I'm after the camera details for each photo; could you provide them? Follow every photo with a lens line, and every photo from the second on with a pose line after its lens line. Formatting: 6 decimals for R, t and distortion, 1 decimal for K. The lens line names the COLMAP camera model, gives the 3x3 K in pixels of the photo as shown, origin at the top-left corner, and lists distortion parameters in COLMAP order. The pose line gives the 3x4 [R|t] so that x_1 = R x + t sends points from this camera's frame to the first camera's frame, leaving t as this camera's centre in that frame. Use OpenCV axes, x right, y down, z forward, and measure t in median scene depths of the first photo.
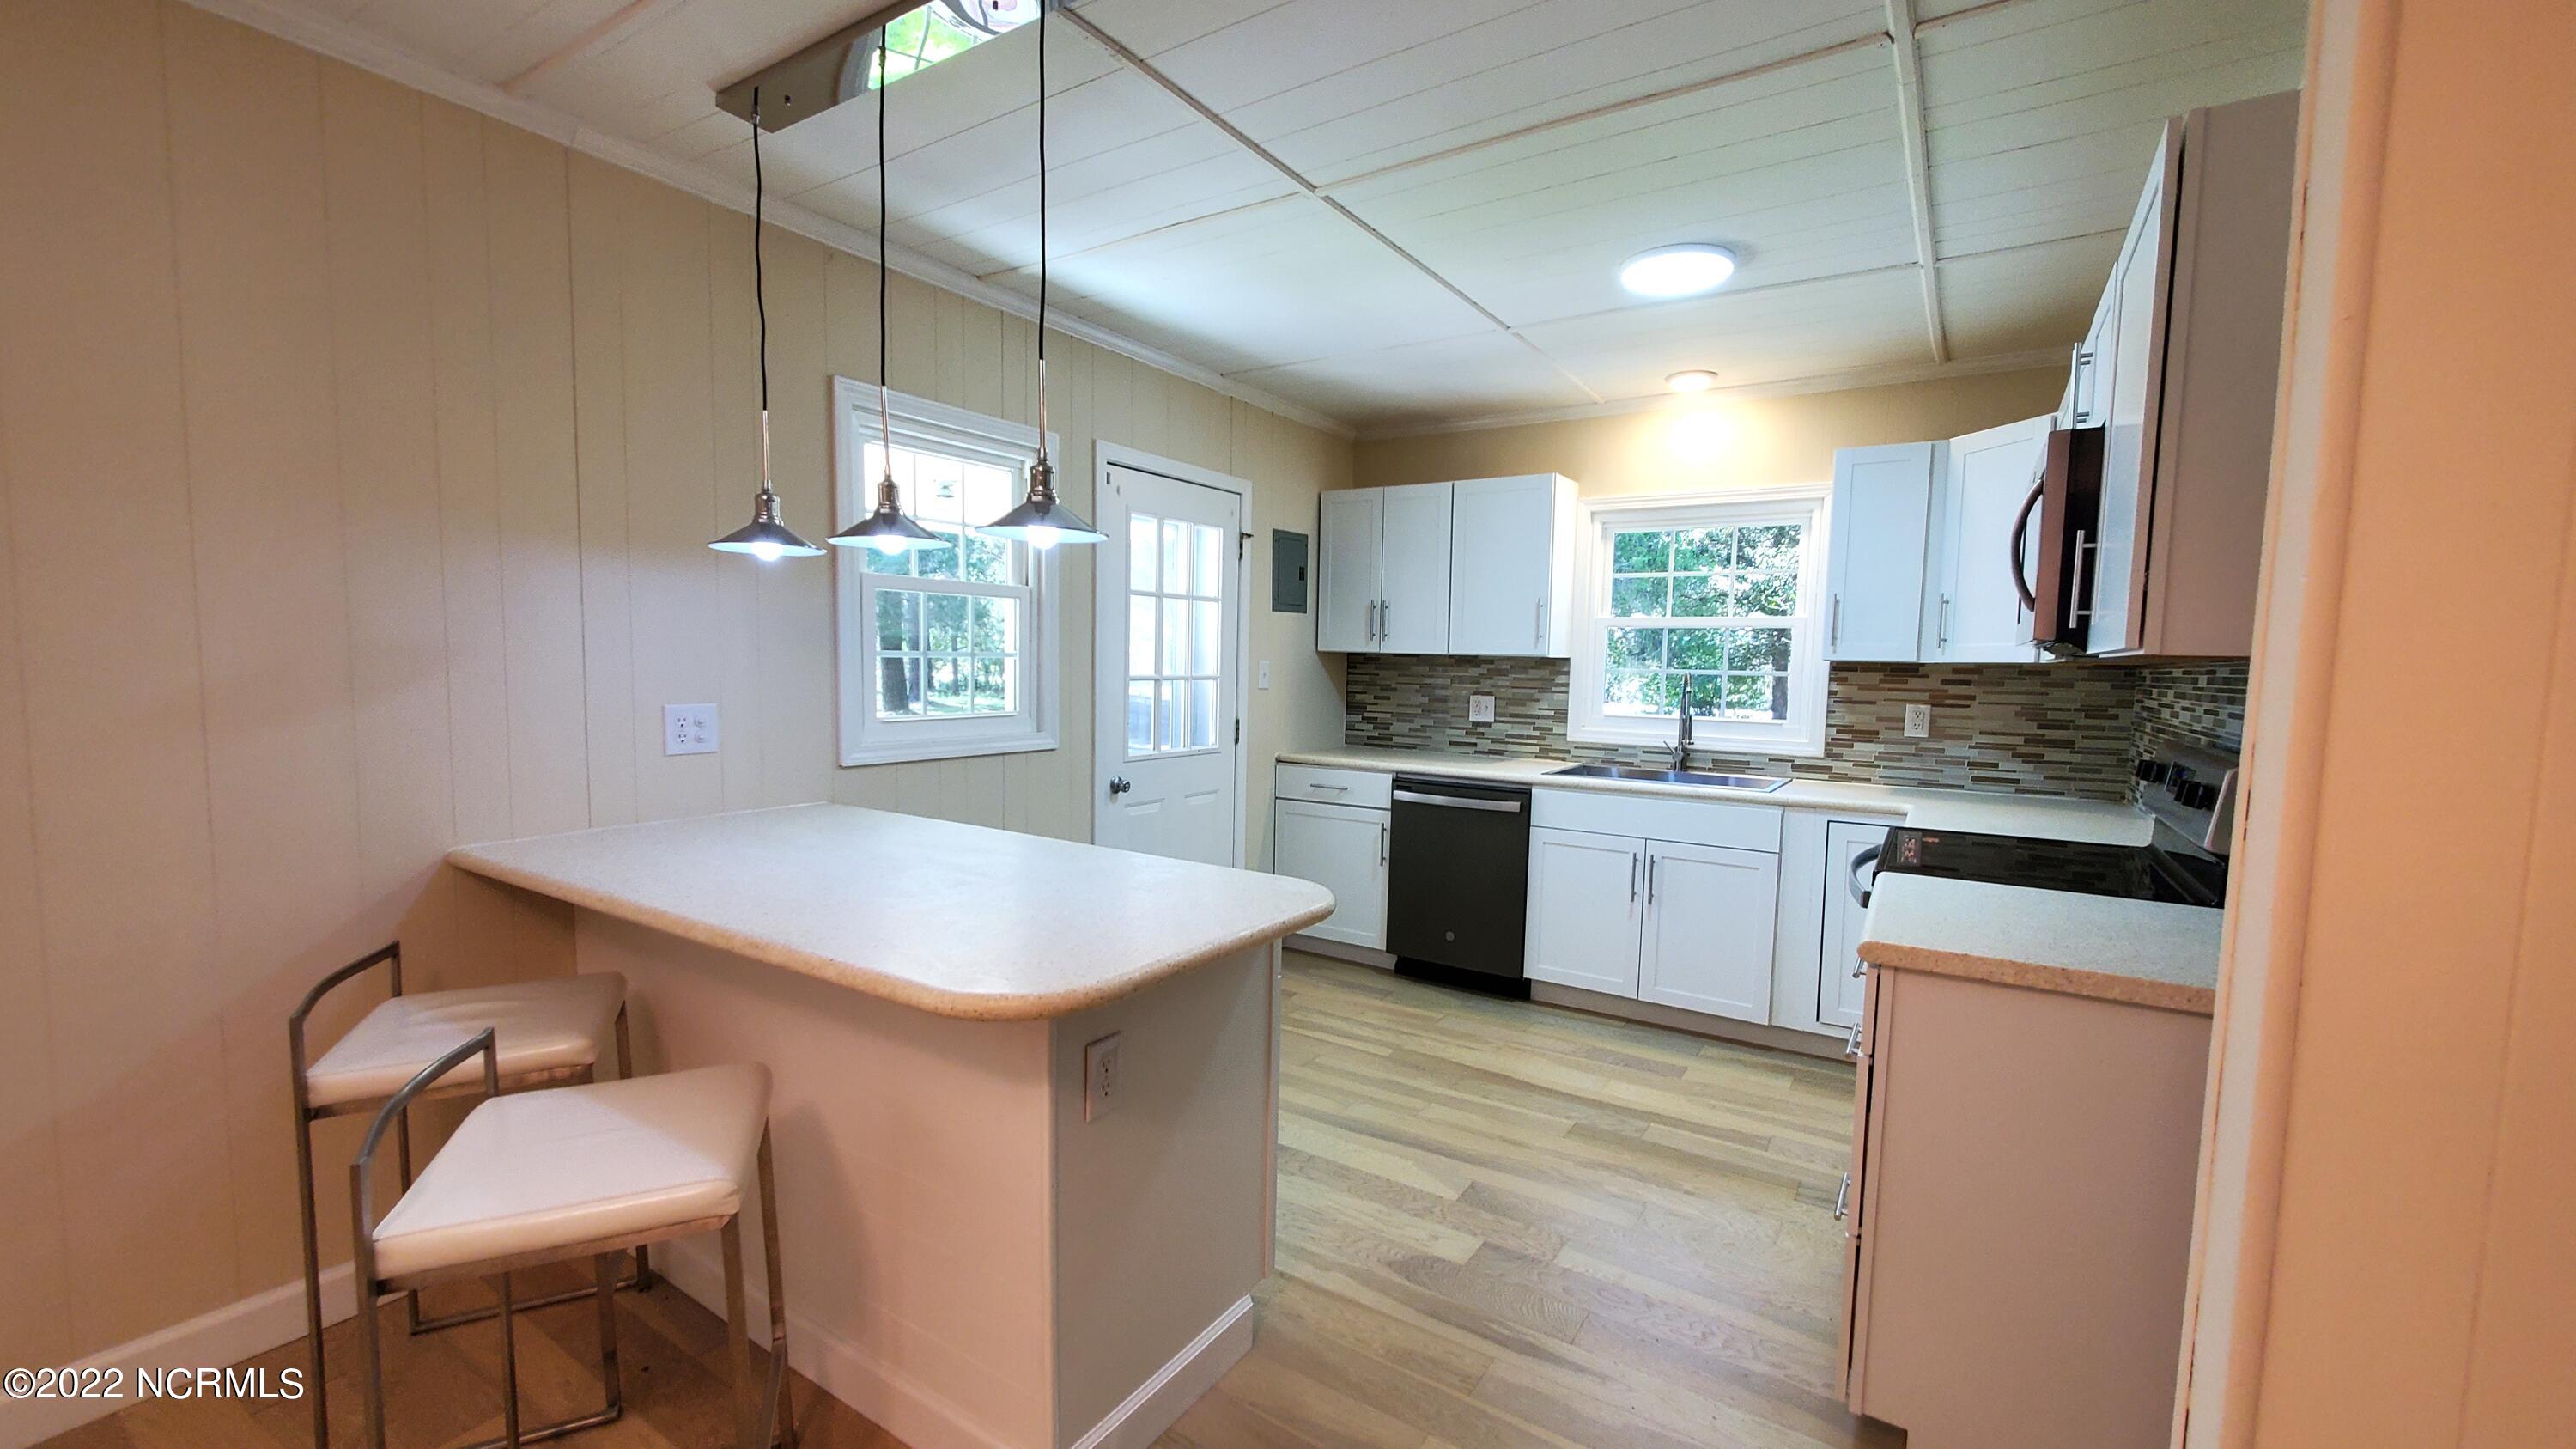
lens RADIAL K [[1024.5, 0, 1291.9], [0, 1024.5, 744.7], [0, 0, 1]] dist [0.001438, -0.001125]
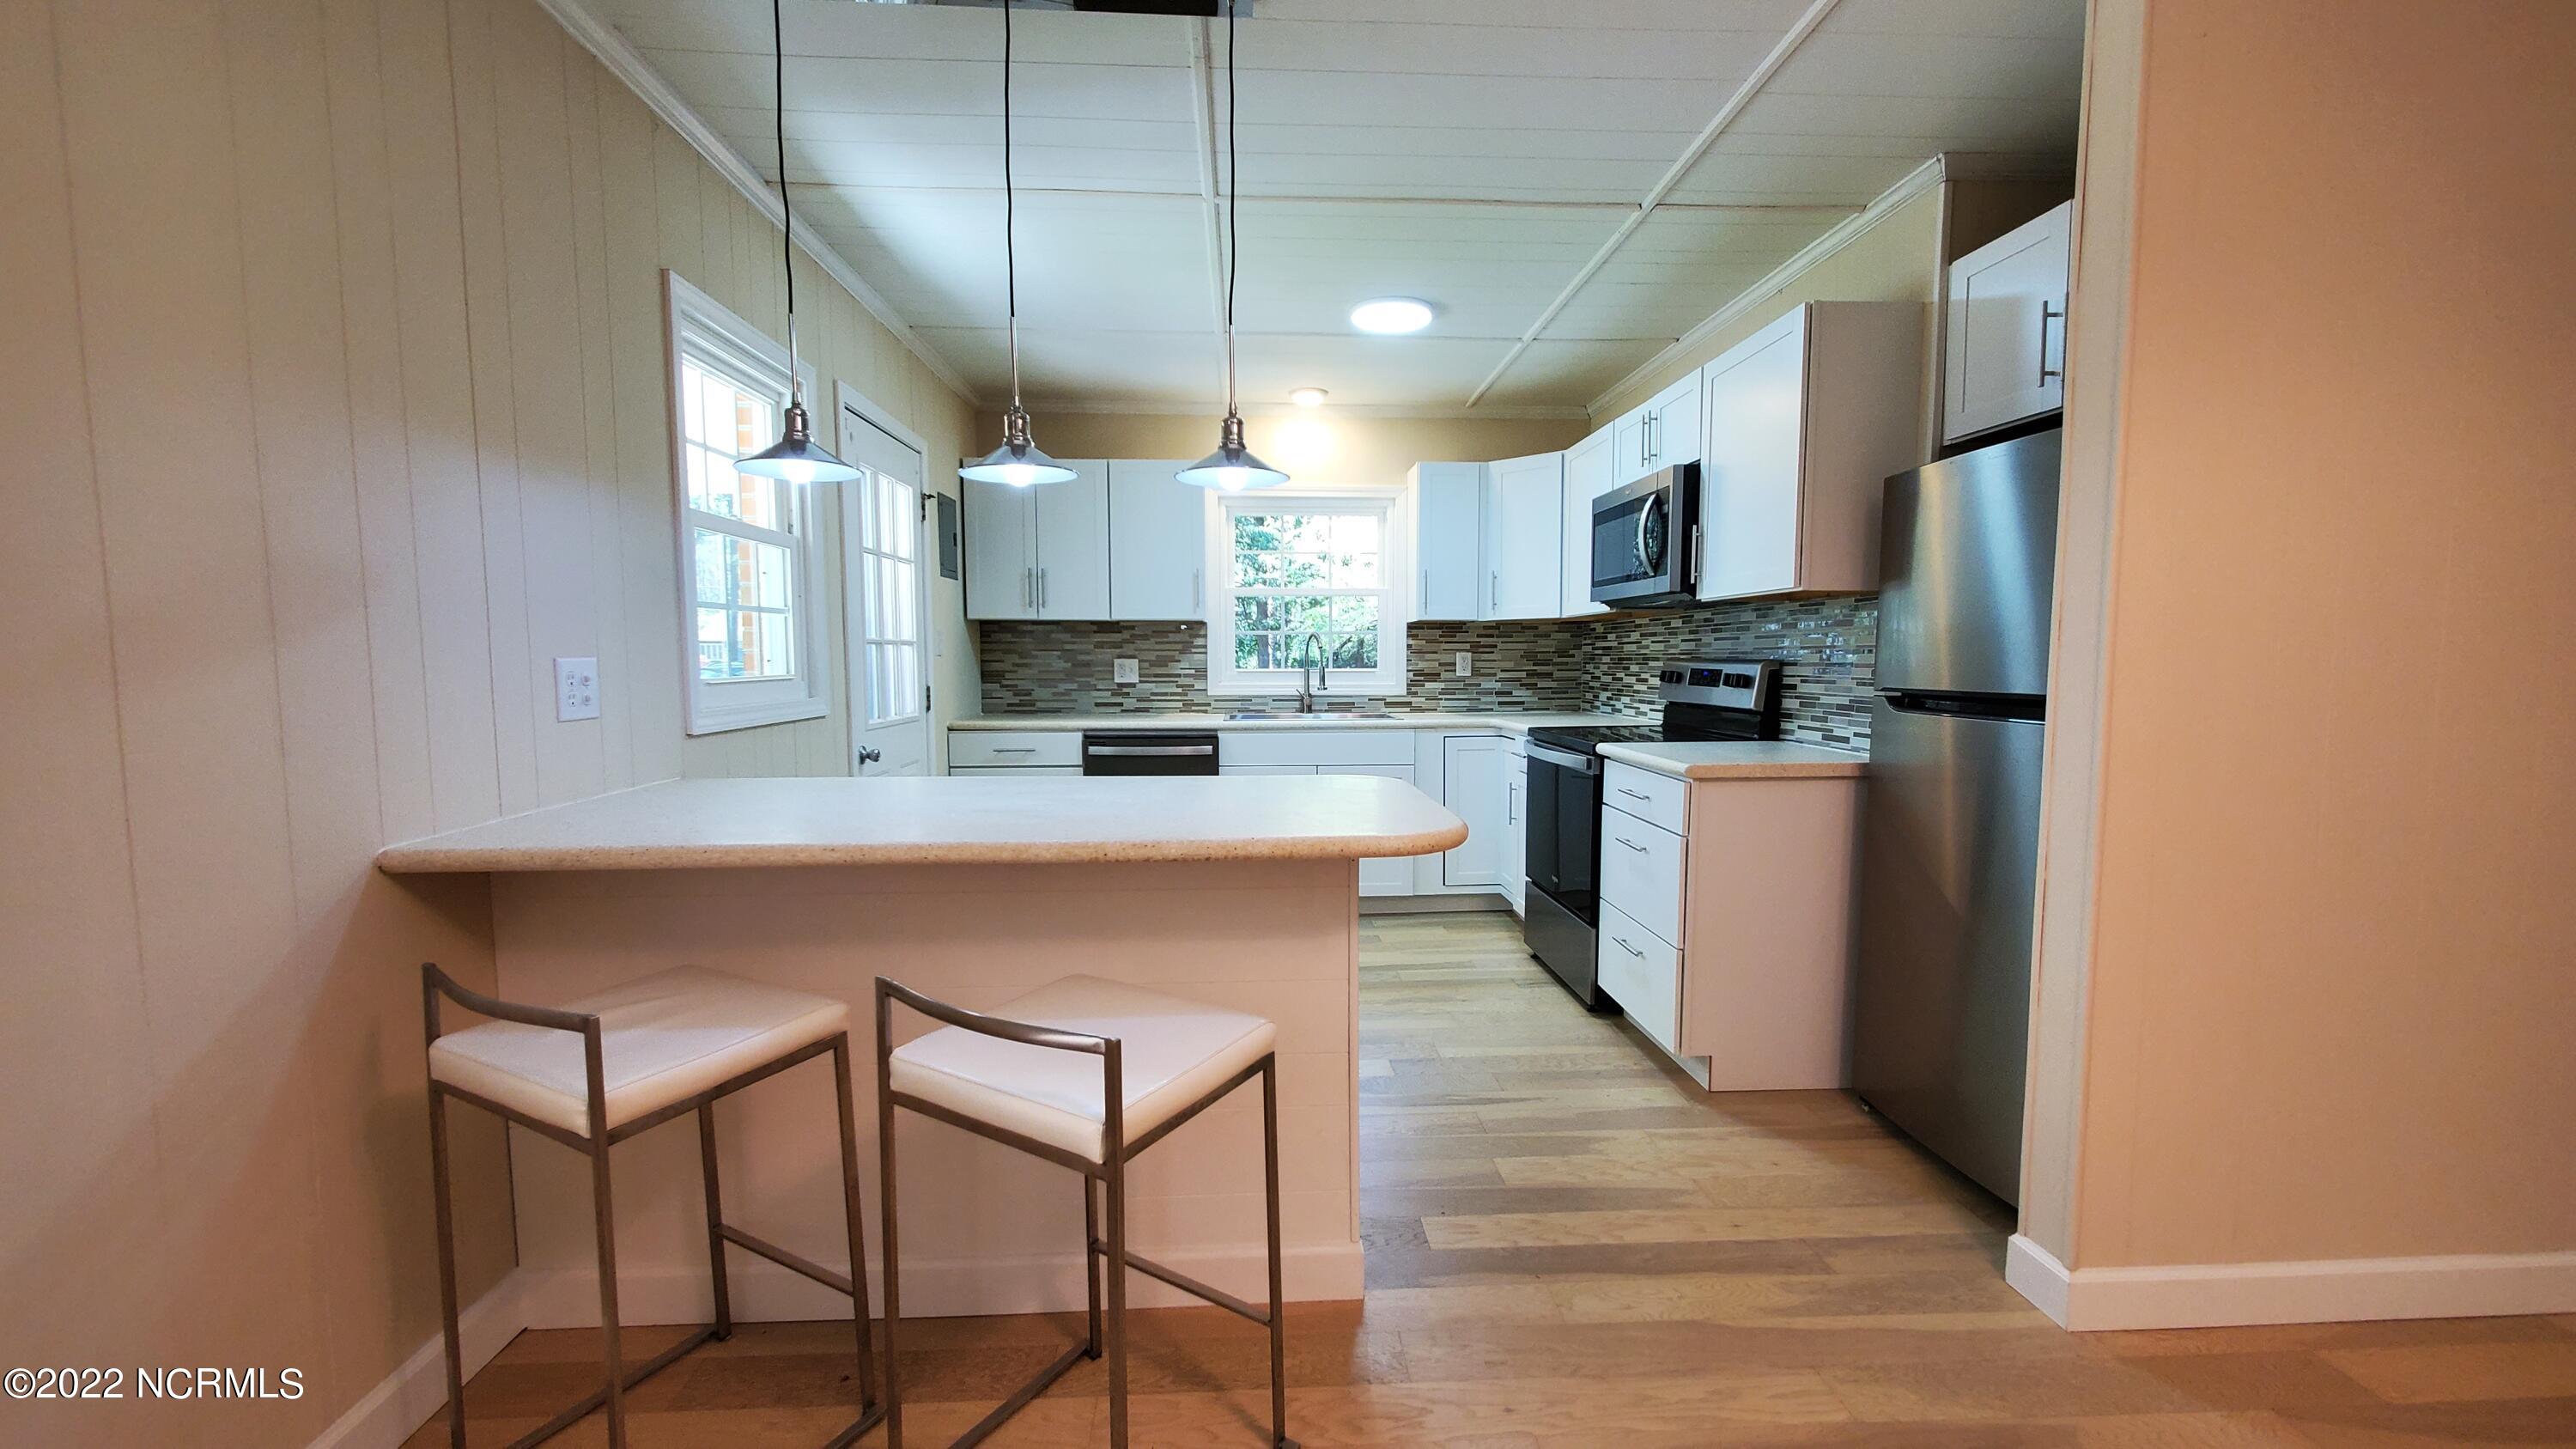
lens RADIAL K [[1024.5, 0, 1290.6], [0, 1024.5, 742.0], [0, 0, 1]] dist [0.001438, -0.001125]
pose [[0.805921, -0.071037, 0.587746, -0.399569], [0.067790, 0.997318, 0.027585, 0.027604], [-0.588130, 0.017612, 0.808575, 0.019261]]
